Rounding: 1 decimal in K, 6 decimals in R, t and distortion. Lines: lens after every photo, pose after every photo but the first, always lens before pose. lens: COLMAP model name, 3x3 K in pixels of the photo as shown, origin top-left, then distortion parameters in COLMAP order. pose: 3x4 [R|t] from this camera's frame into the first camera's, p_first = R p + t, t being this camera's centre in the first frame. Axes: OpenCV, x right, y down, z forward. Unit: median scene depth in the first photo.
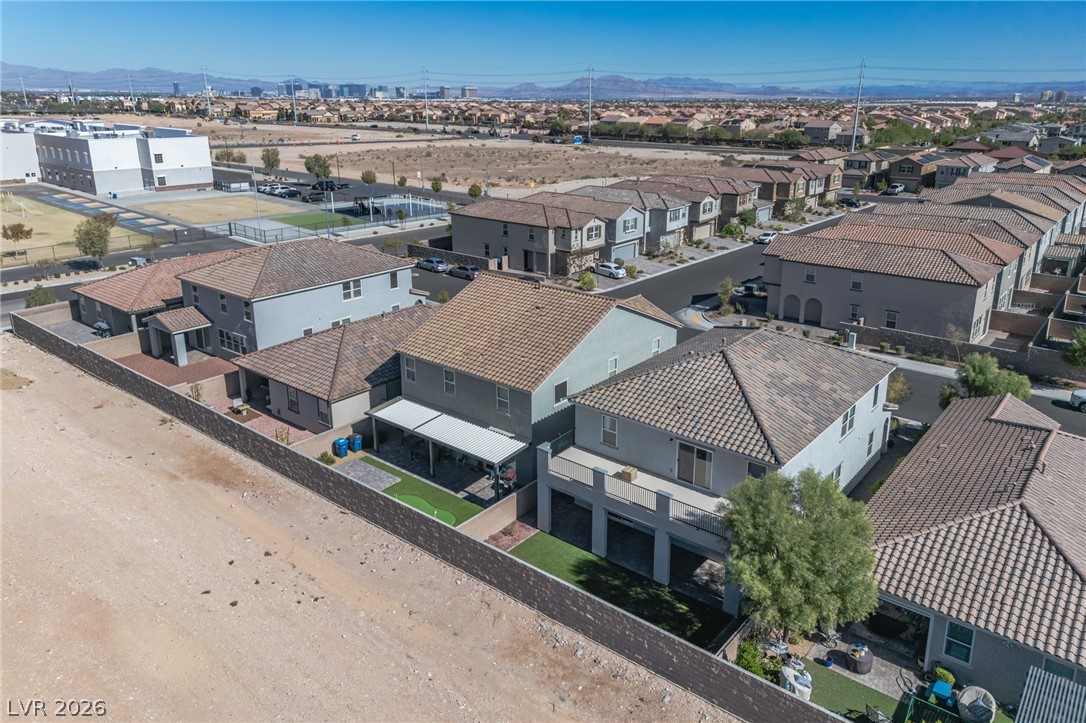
lens RADIAL K [[737.5, 0, 543.0], [0, 737.5, 361.5], [0, 0, 1]] dist [0.087924, -0.050513]
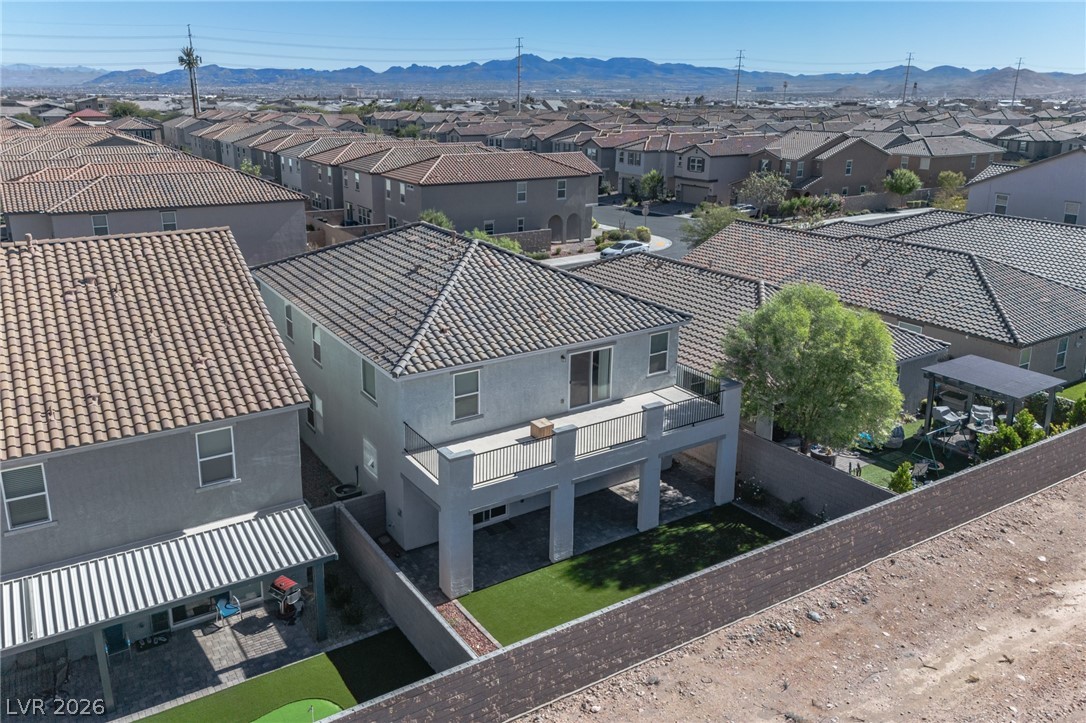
lens RADIAL K [[776.4, 0, 474.5], [0, 776.4, 433.1], [0, 0, 1]] dist [0.095866, 0.000293]
pose [[0.368539, -0.382306, 0.847361, -0.388089], [0.327215, 0.906536, 0.266690, -0.040611], [-0.870120, 0.178984, 0.459190, 0.564530]]
